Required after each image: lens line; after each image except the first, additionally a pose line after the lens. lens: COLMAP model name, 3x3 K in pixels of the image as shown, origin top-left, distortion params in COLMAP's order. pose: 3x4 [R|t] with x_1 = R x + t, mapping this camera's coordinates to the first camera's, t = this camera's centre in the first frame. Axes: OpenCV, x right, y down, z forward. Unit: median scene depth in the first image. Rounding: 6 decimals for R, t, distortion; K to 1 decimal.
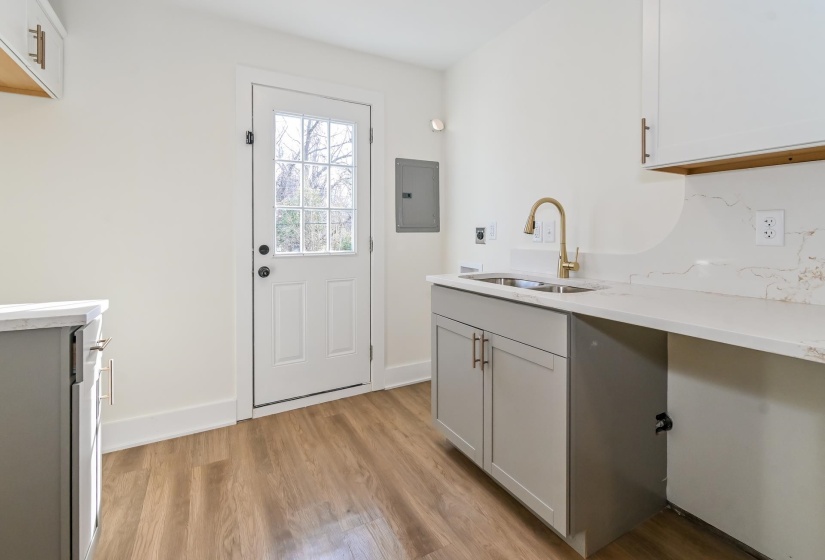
lens RADIAL K [[386.1, 0, 412.7], [0, 386.1, 234.1], [0, 0, 1]] dist [-0.004473, -0.000676]
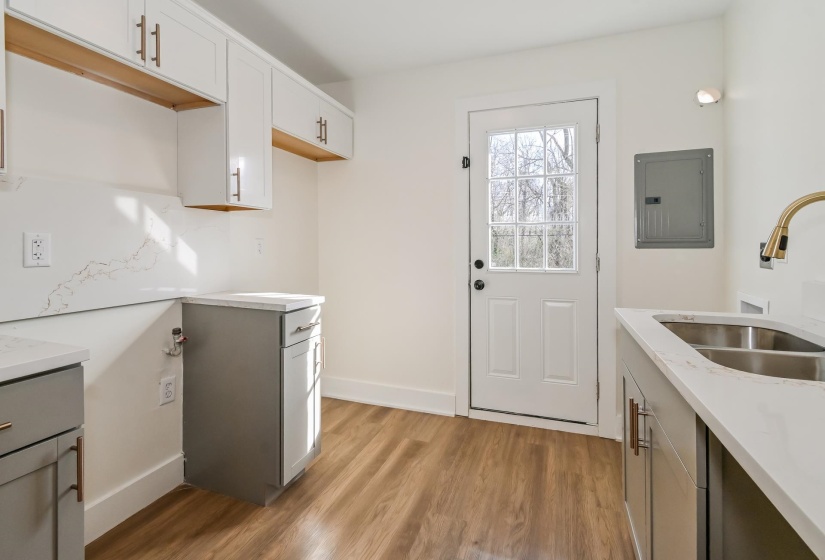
lens RADIAL K [[377.5, 0, 414.4], [0, 377.5, 243.9], [0, 0, 1]] dist [0.001405, 0.000073]
pose [[0.654515, 0.001721, -0.756047, 0.309108], [0.000254, 0.999997, 0.002497, -0.019487], [0.756049, -0.001826, 0.654513, 0.187366]]
